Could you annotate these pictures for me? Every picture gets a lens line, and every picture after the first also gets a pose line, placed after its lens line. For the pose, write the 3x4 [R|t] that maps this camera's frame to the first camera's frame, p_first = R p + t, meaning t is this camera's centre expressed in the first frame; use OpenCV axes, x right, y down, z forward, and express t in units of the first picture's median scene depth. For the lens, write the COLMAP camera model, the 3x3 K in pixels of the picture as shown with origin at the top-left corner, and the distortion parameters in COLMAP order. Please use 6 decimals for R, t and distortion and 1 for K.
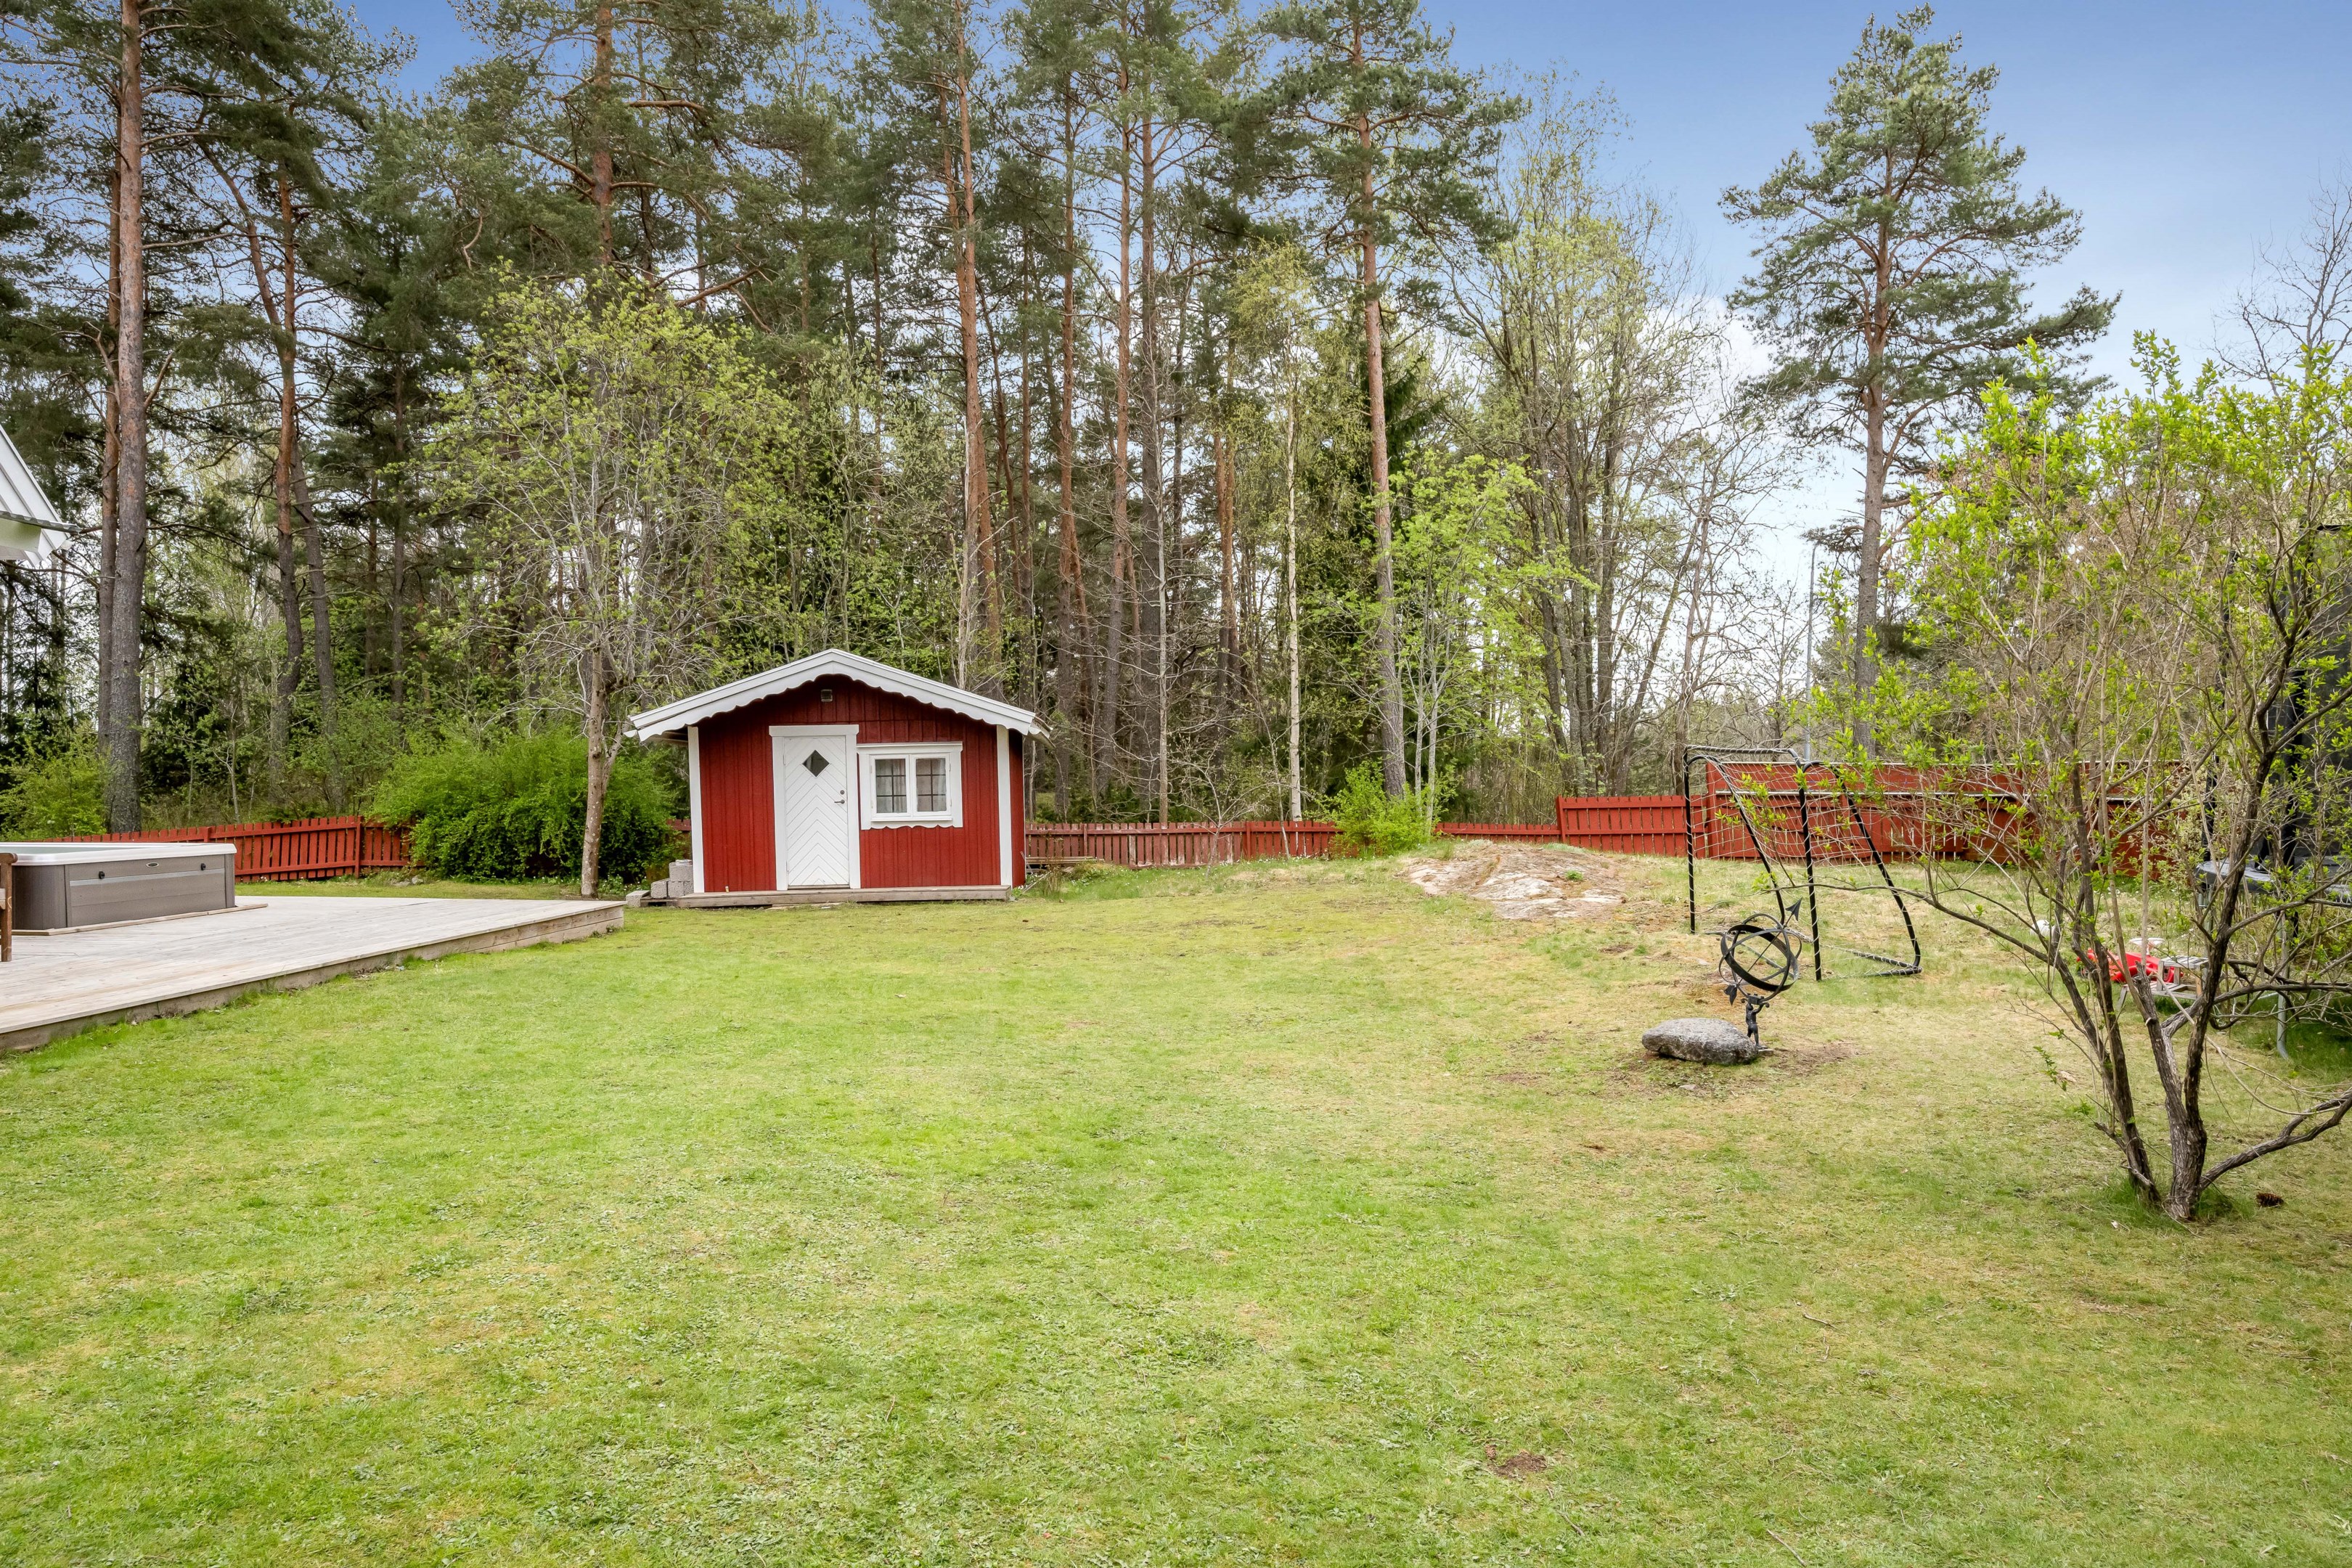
lens RADIAL K [[1563.6, 0, 1176.2], [0, 1563.6, 787.2], [0, 0, 1]] dist [0.004745, 0.001253]
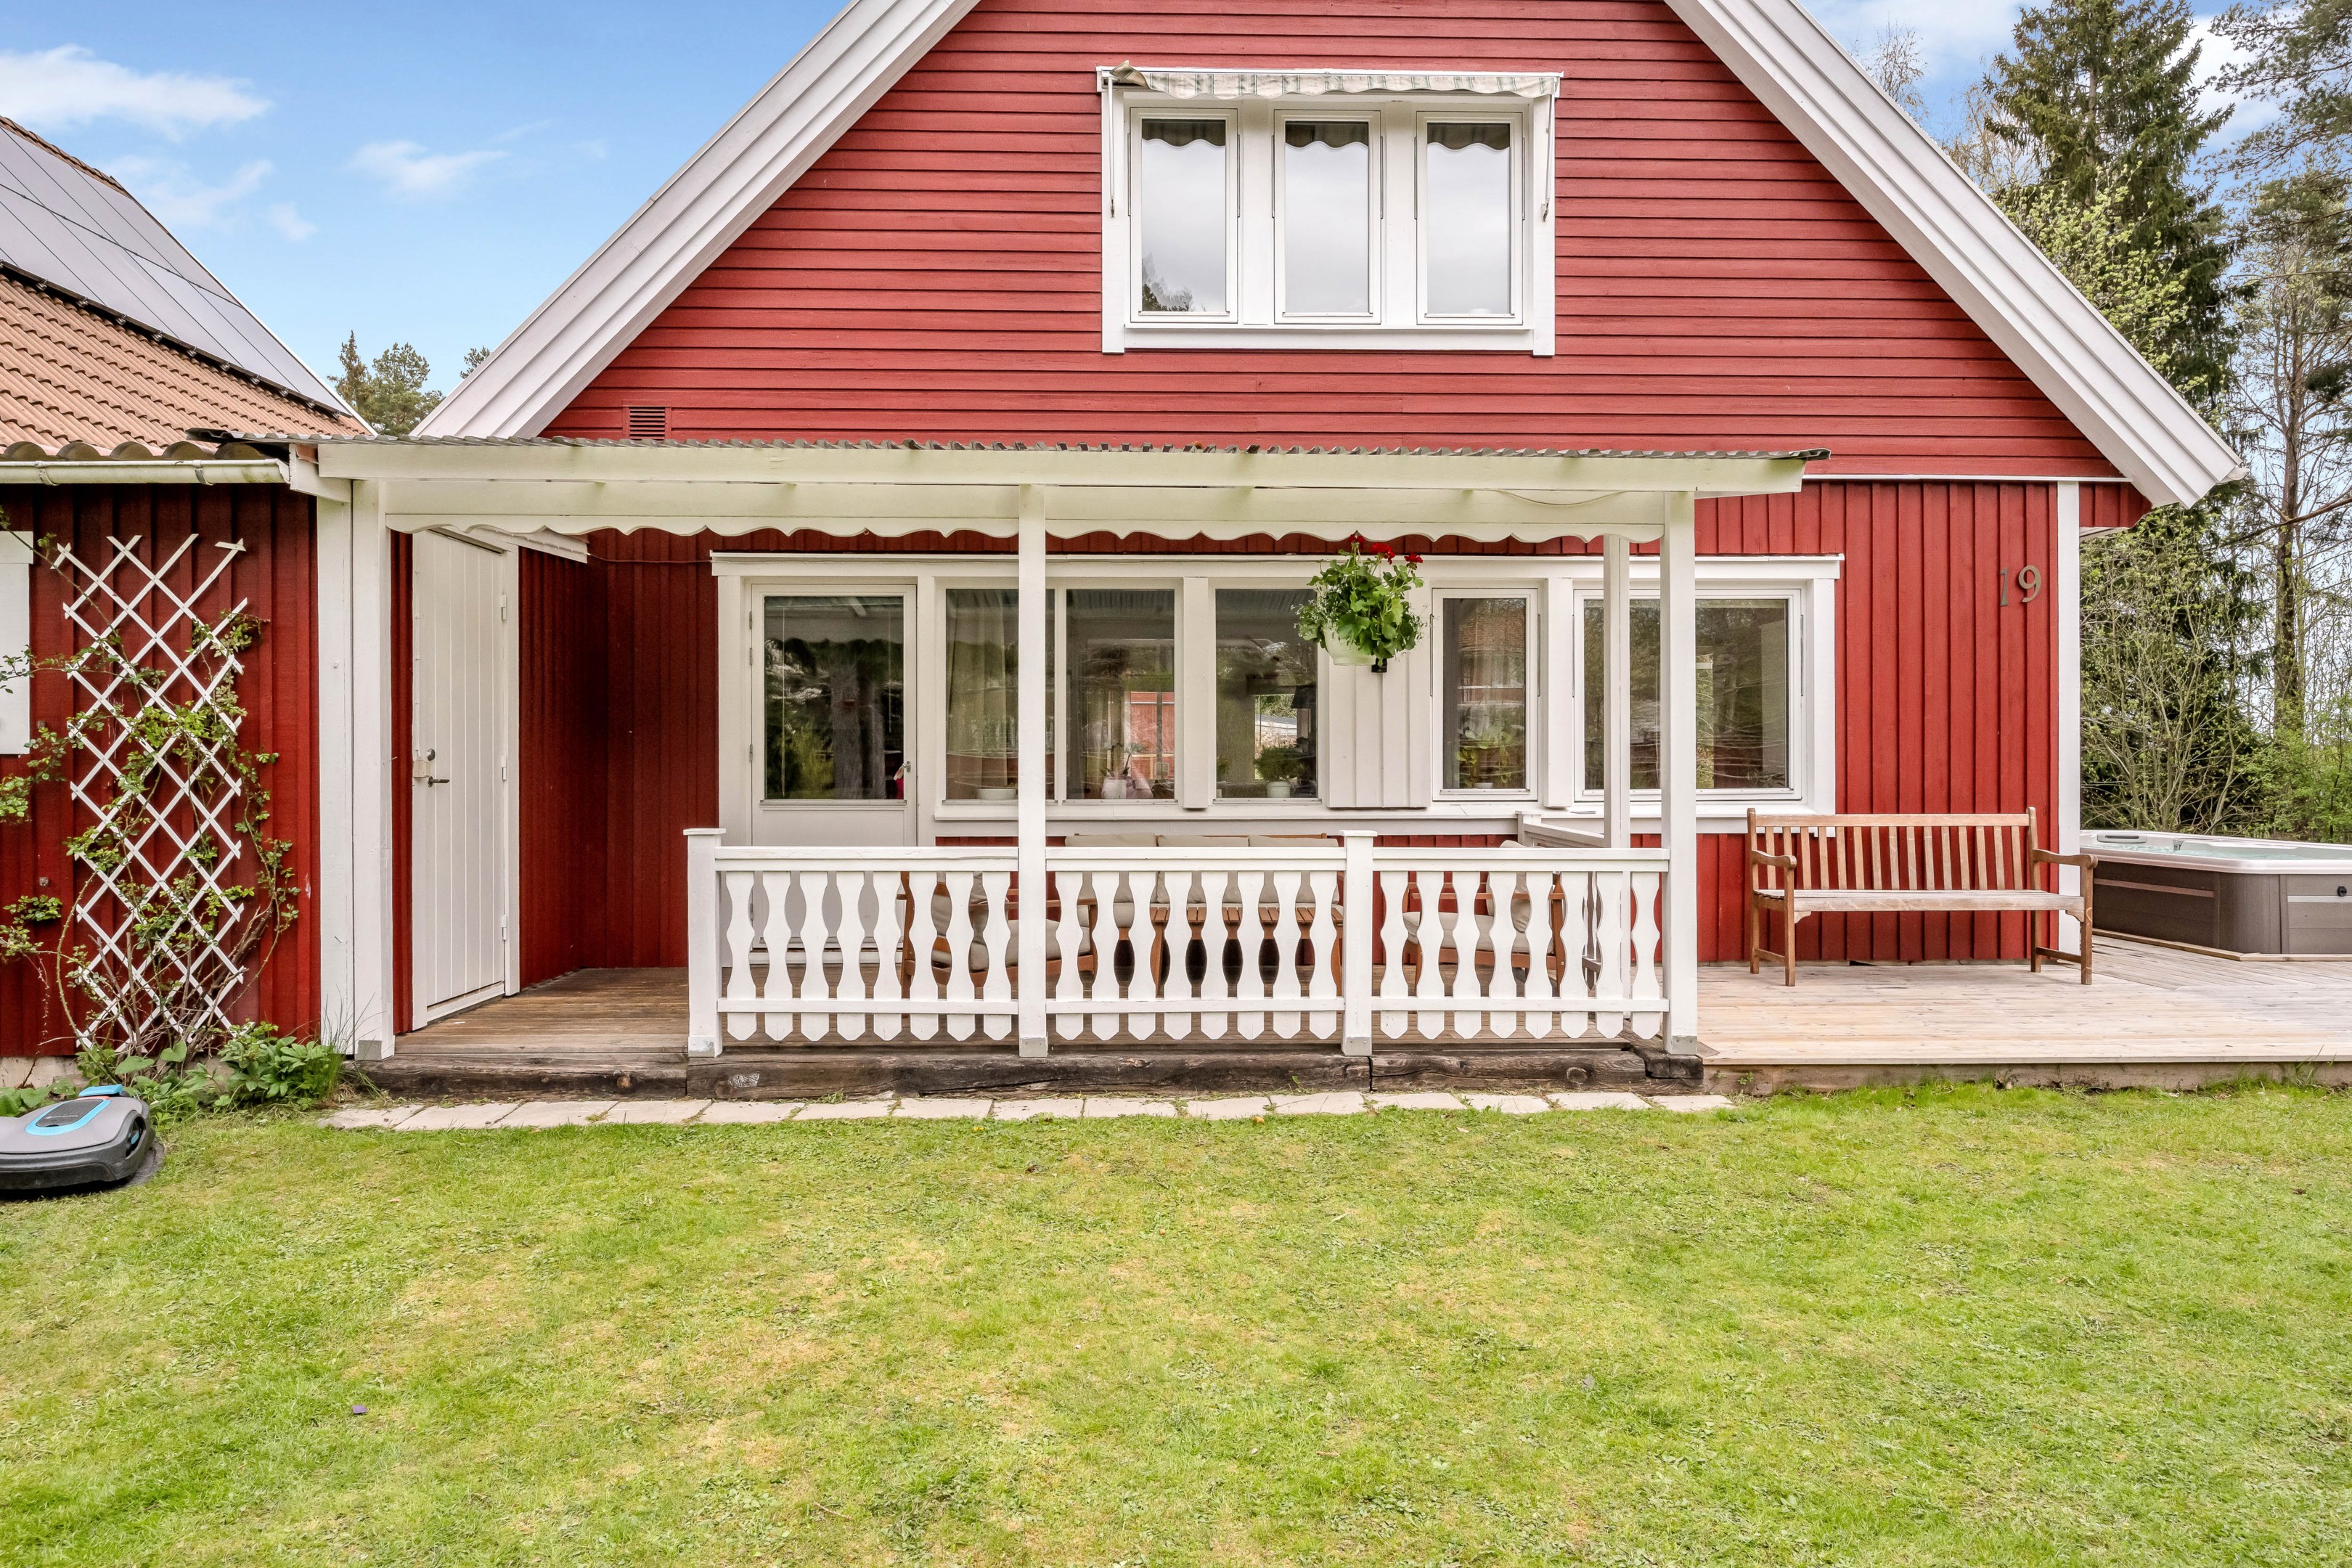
lens RADIAL K [[1563.6, 0, 1174.4], [0, 1563.6, 772.0], [0, 0, 1]] dist [0.004745, 0.001253]
pose [[0.071338, -0.003422, -0.997446, 0.027583], [-0.005834, 0.999976, -0.003848, 0.003416], [0.997435, 0.006094, 0.071316, 0.292821]]
